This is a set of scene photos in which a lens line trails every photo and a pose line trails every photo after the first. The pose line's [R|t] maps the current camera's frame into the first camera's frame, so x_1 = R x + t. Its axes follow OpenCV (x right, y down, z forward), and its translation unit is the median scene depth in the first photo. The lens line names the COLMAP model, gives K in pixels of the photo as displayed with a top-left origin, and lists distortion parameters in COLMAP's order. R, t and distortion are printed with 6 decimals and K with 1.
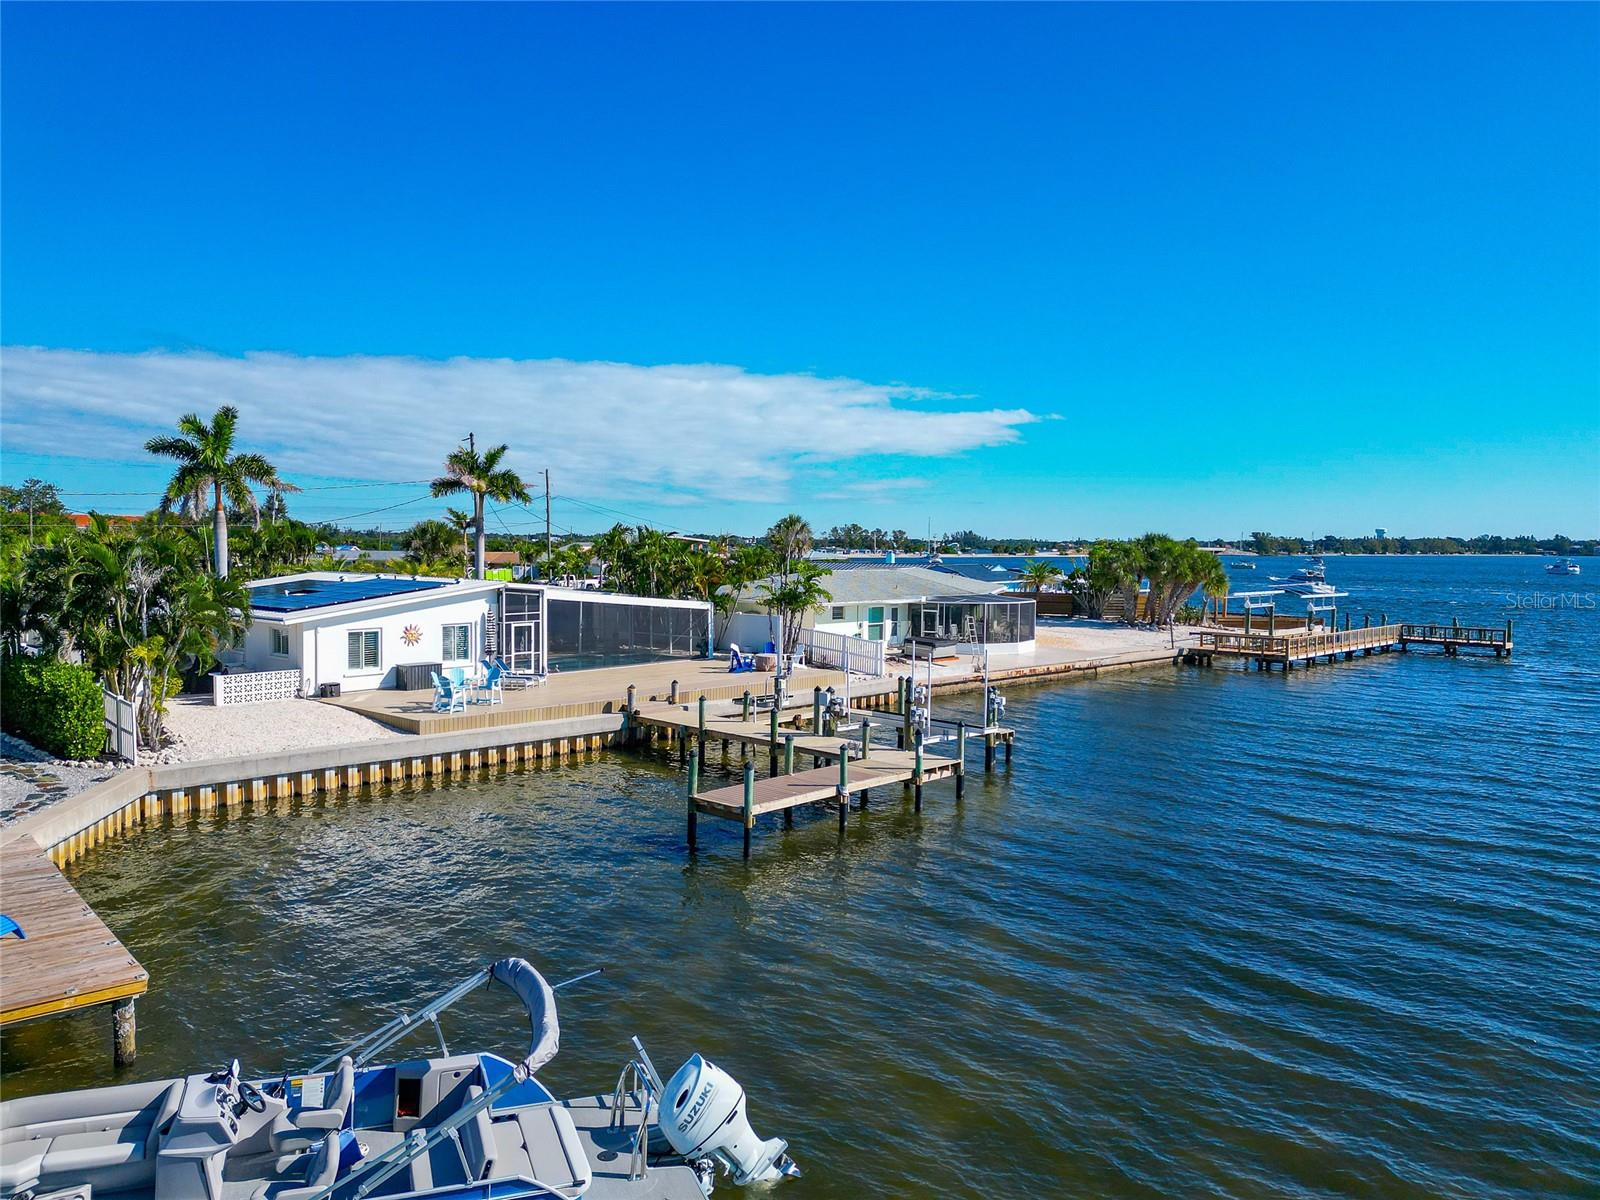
lens RADIAL K [[1136.6, 0, 800.1], [0, 1136.6, 663.8], [0, 0, 1]] dist [0.084950, -0.081361]
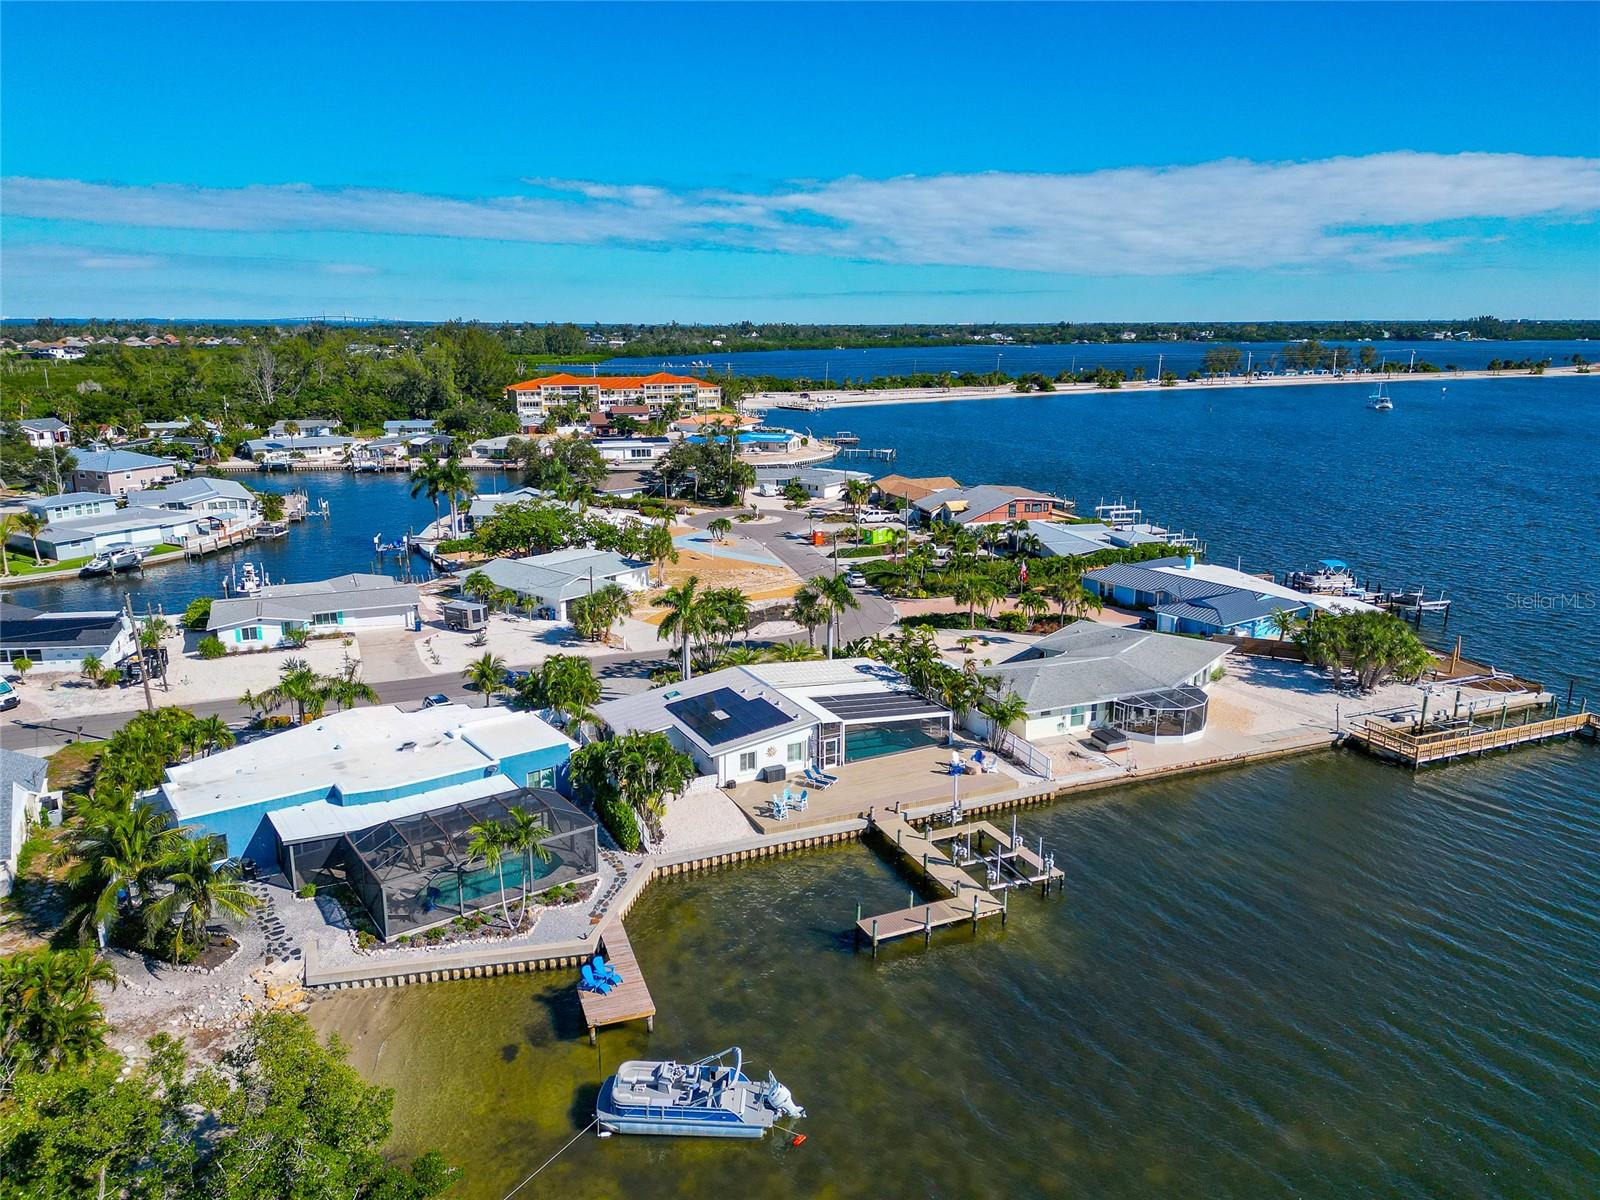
lens RADIAL K [[1136.6, 0, 792.5], [0, 1136.6, 626.6], [0, 0, 1]] dist [0.084950, -0.081361]
pose [[0.926030, 0.093661, -0.365645, 0.287975], [-0.034307, 0.985600, 0.165579, -0.427838], [0.375888, -0.140787, 0.915908, -0.544999]]
